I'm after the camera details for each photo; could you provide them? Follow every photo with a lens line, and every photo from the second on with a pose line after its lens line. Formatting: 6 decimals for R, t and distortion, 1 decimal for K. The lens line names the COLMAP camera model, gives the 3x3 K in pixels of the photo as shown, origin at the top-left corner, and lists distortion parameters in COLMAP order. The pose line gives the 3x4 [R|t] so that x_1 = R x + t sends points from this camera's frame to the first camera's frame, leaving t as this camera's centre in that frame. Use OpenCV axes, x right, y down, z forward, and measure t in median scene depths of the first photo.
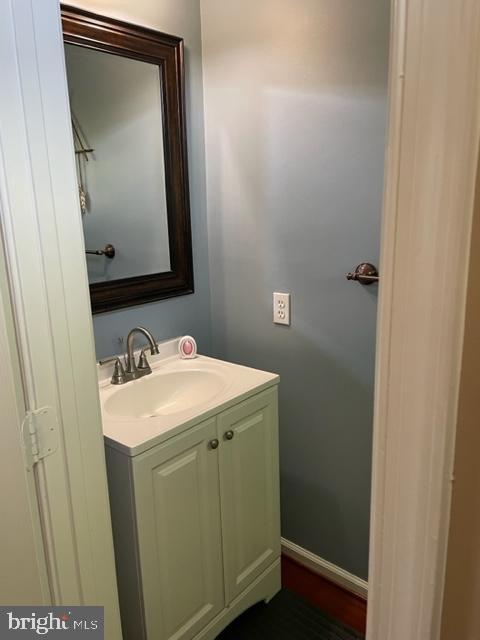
lens RADIAL K [[485.3, 0, 240.0], [0, 485.3, 320.0], [0, 0, 1]] dist [0.037271, -0.056753]
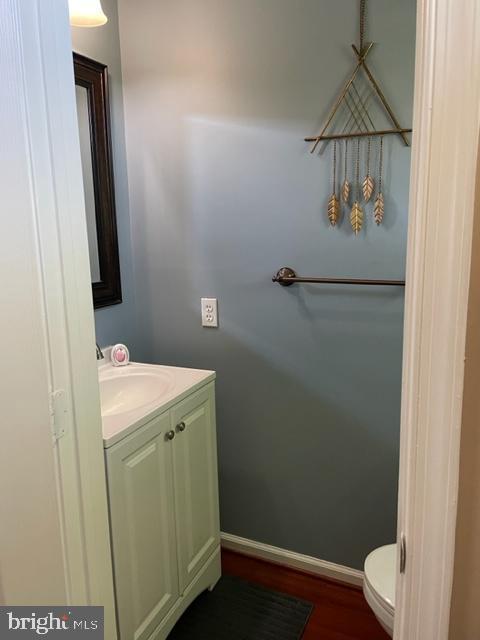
lens RADIAL K [[491.9, 0, 240.0], [0, 491.9, 320.0], [0, 0, 1]] dist [0.000447, 0.000068]
pose [[0.957868, -0.046984, 0.283339, -0.173981], [0.063890, 0.996667, -0.050719, 0.057432], [-0.280012, 0.066685, 0.957678, -0.086129]]
